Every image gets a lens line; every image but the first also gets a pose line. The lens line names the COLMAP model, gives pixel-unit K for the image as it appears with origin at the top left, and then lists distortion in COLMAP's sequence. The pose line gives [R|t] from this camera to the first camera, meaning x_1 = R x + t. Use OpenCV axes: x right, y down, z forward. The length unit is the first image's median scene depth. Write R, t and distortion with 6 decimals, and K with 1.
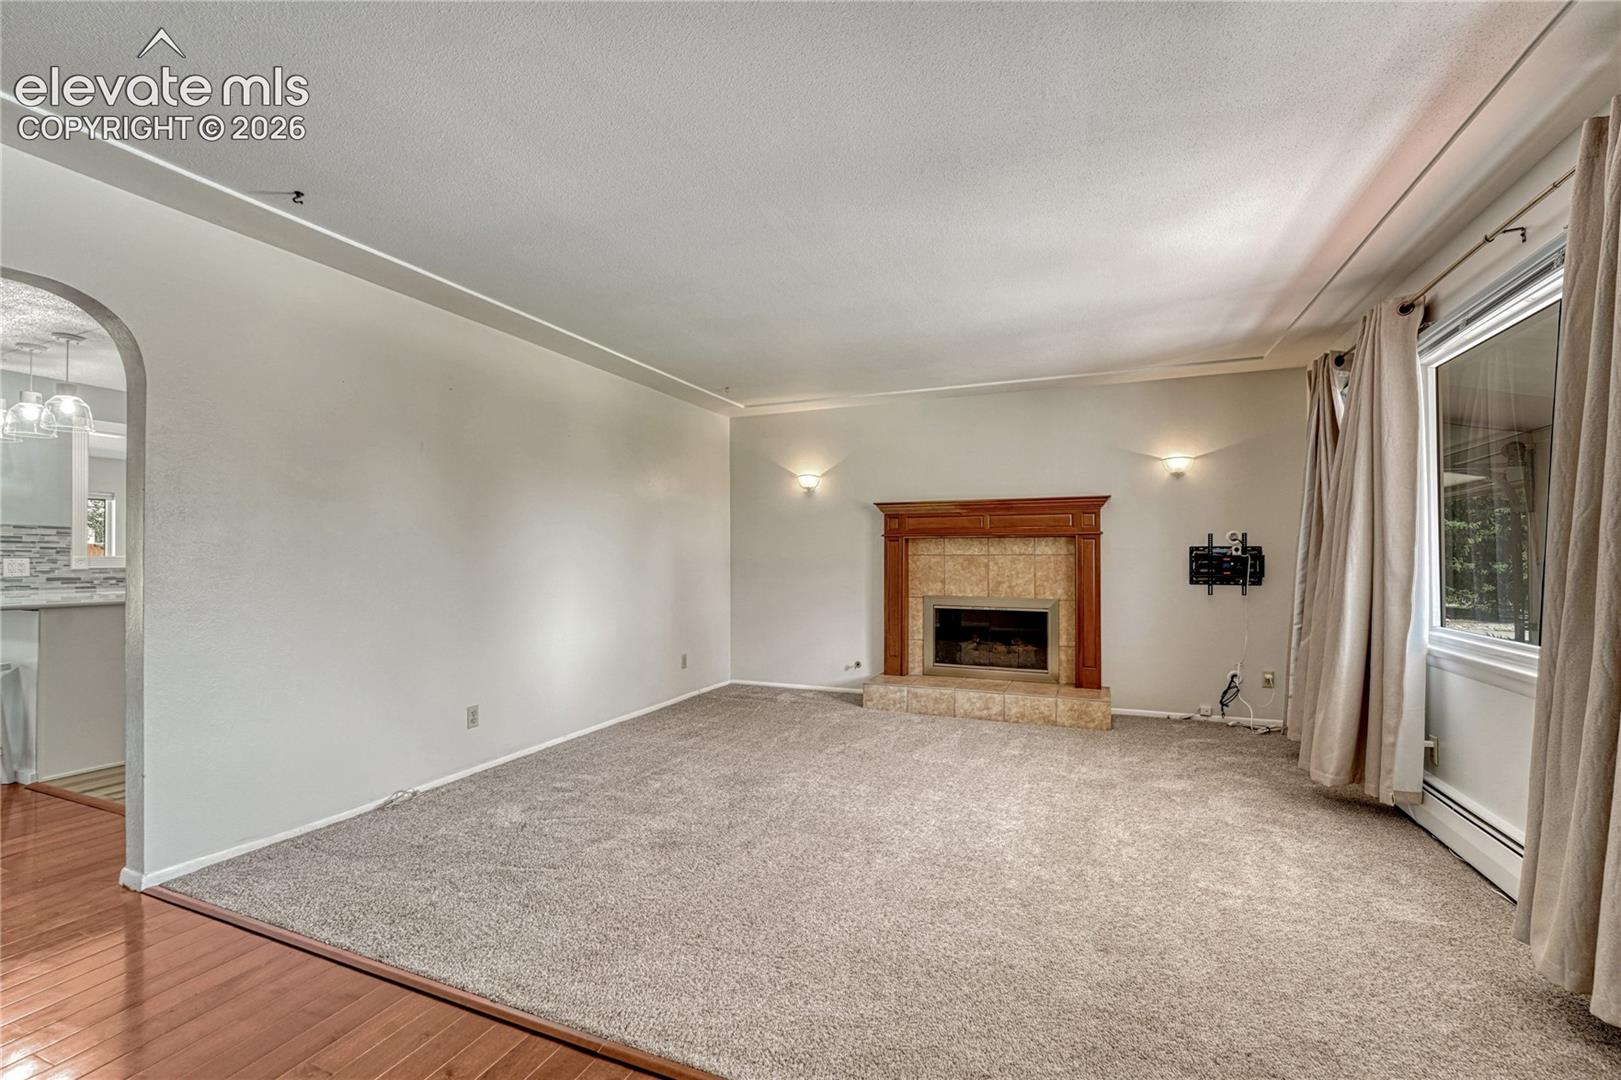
lens RADIAL K [[686.0, 0, 809.9], [0, 686.0, 547.3], [0, 0, 1]] dist [-0.006367, 0.001161]
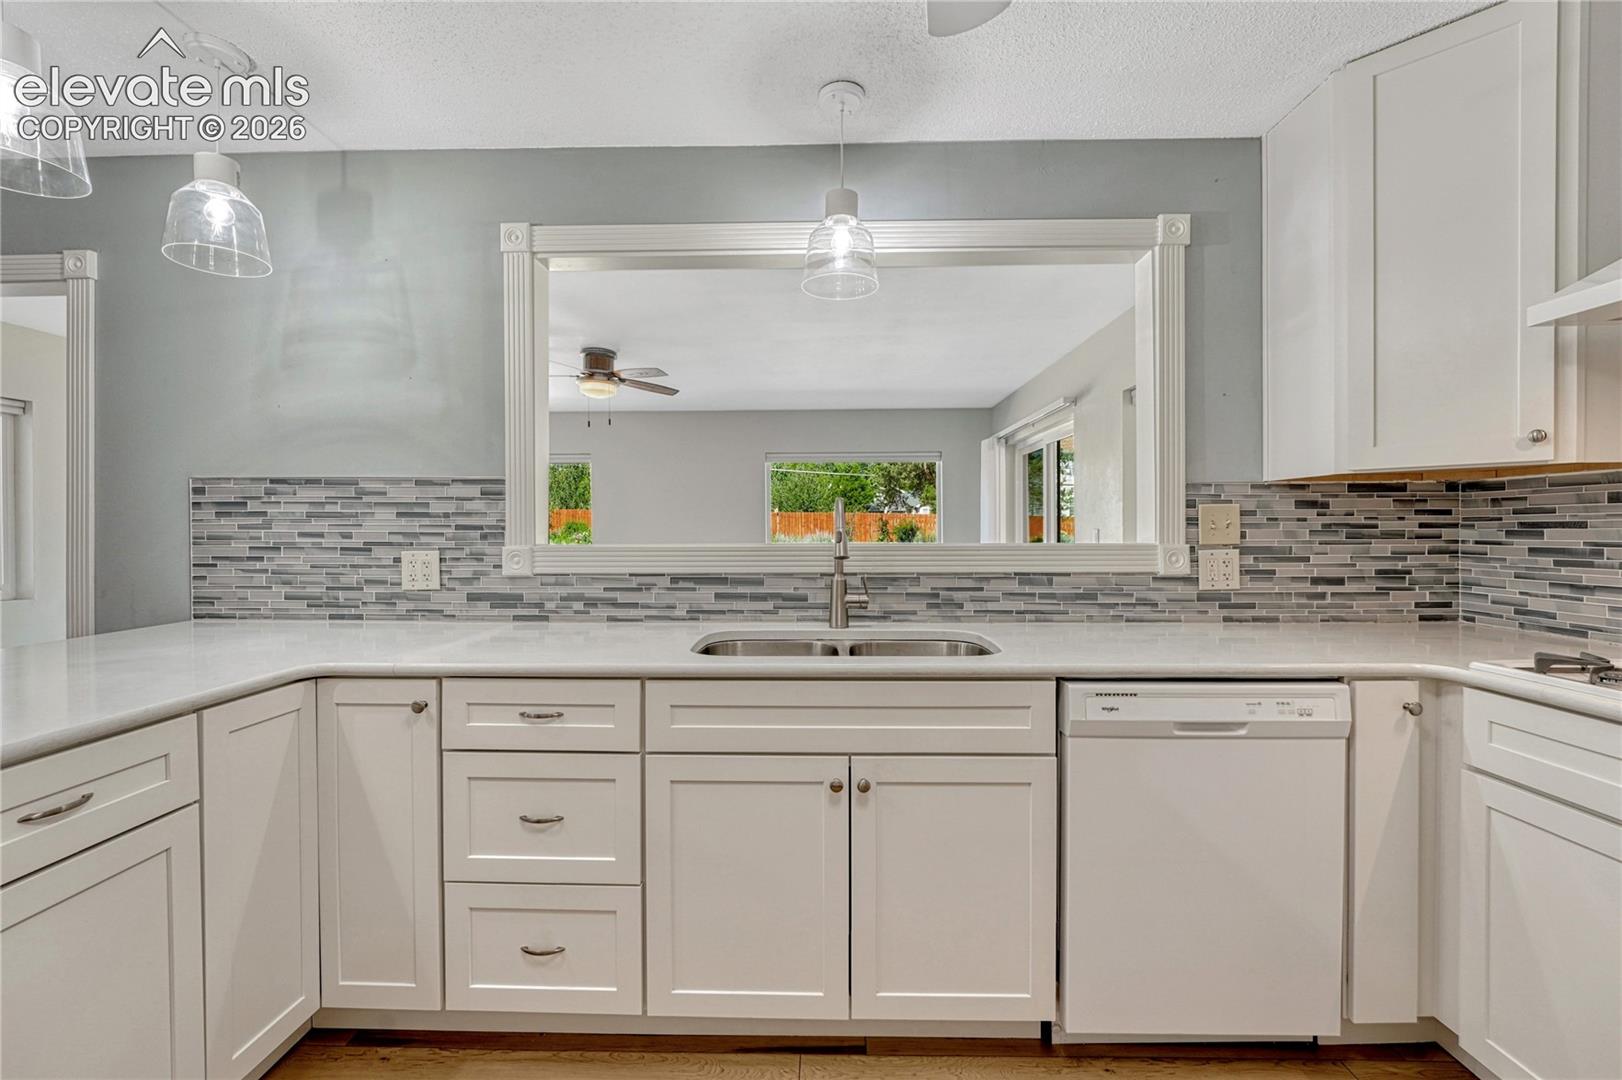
lens RADIAL K [[686.5, 0, 811.6], [0, 686.5, 532.3], [0, 0, 1]] dist [-0.006367, 0.001161]
pose [[0.360044, 0.009378, -0.932888, -0.611828], [0.015614, 0.999749, 0.016076, 0.000626], [0.932805, -0.020354, 0.359807, 1.044146]]
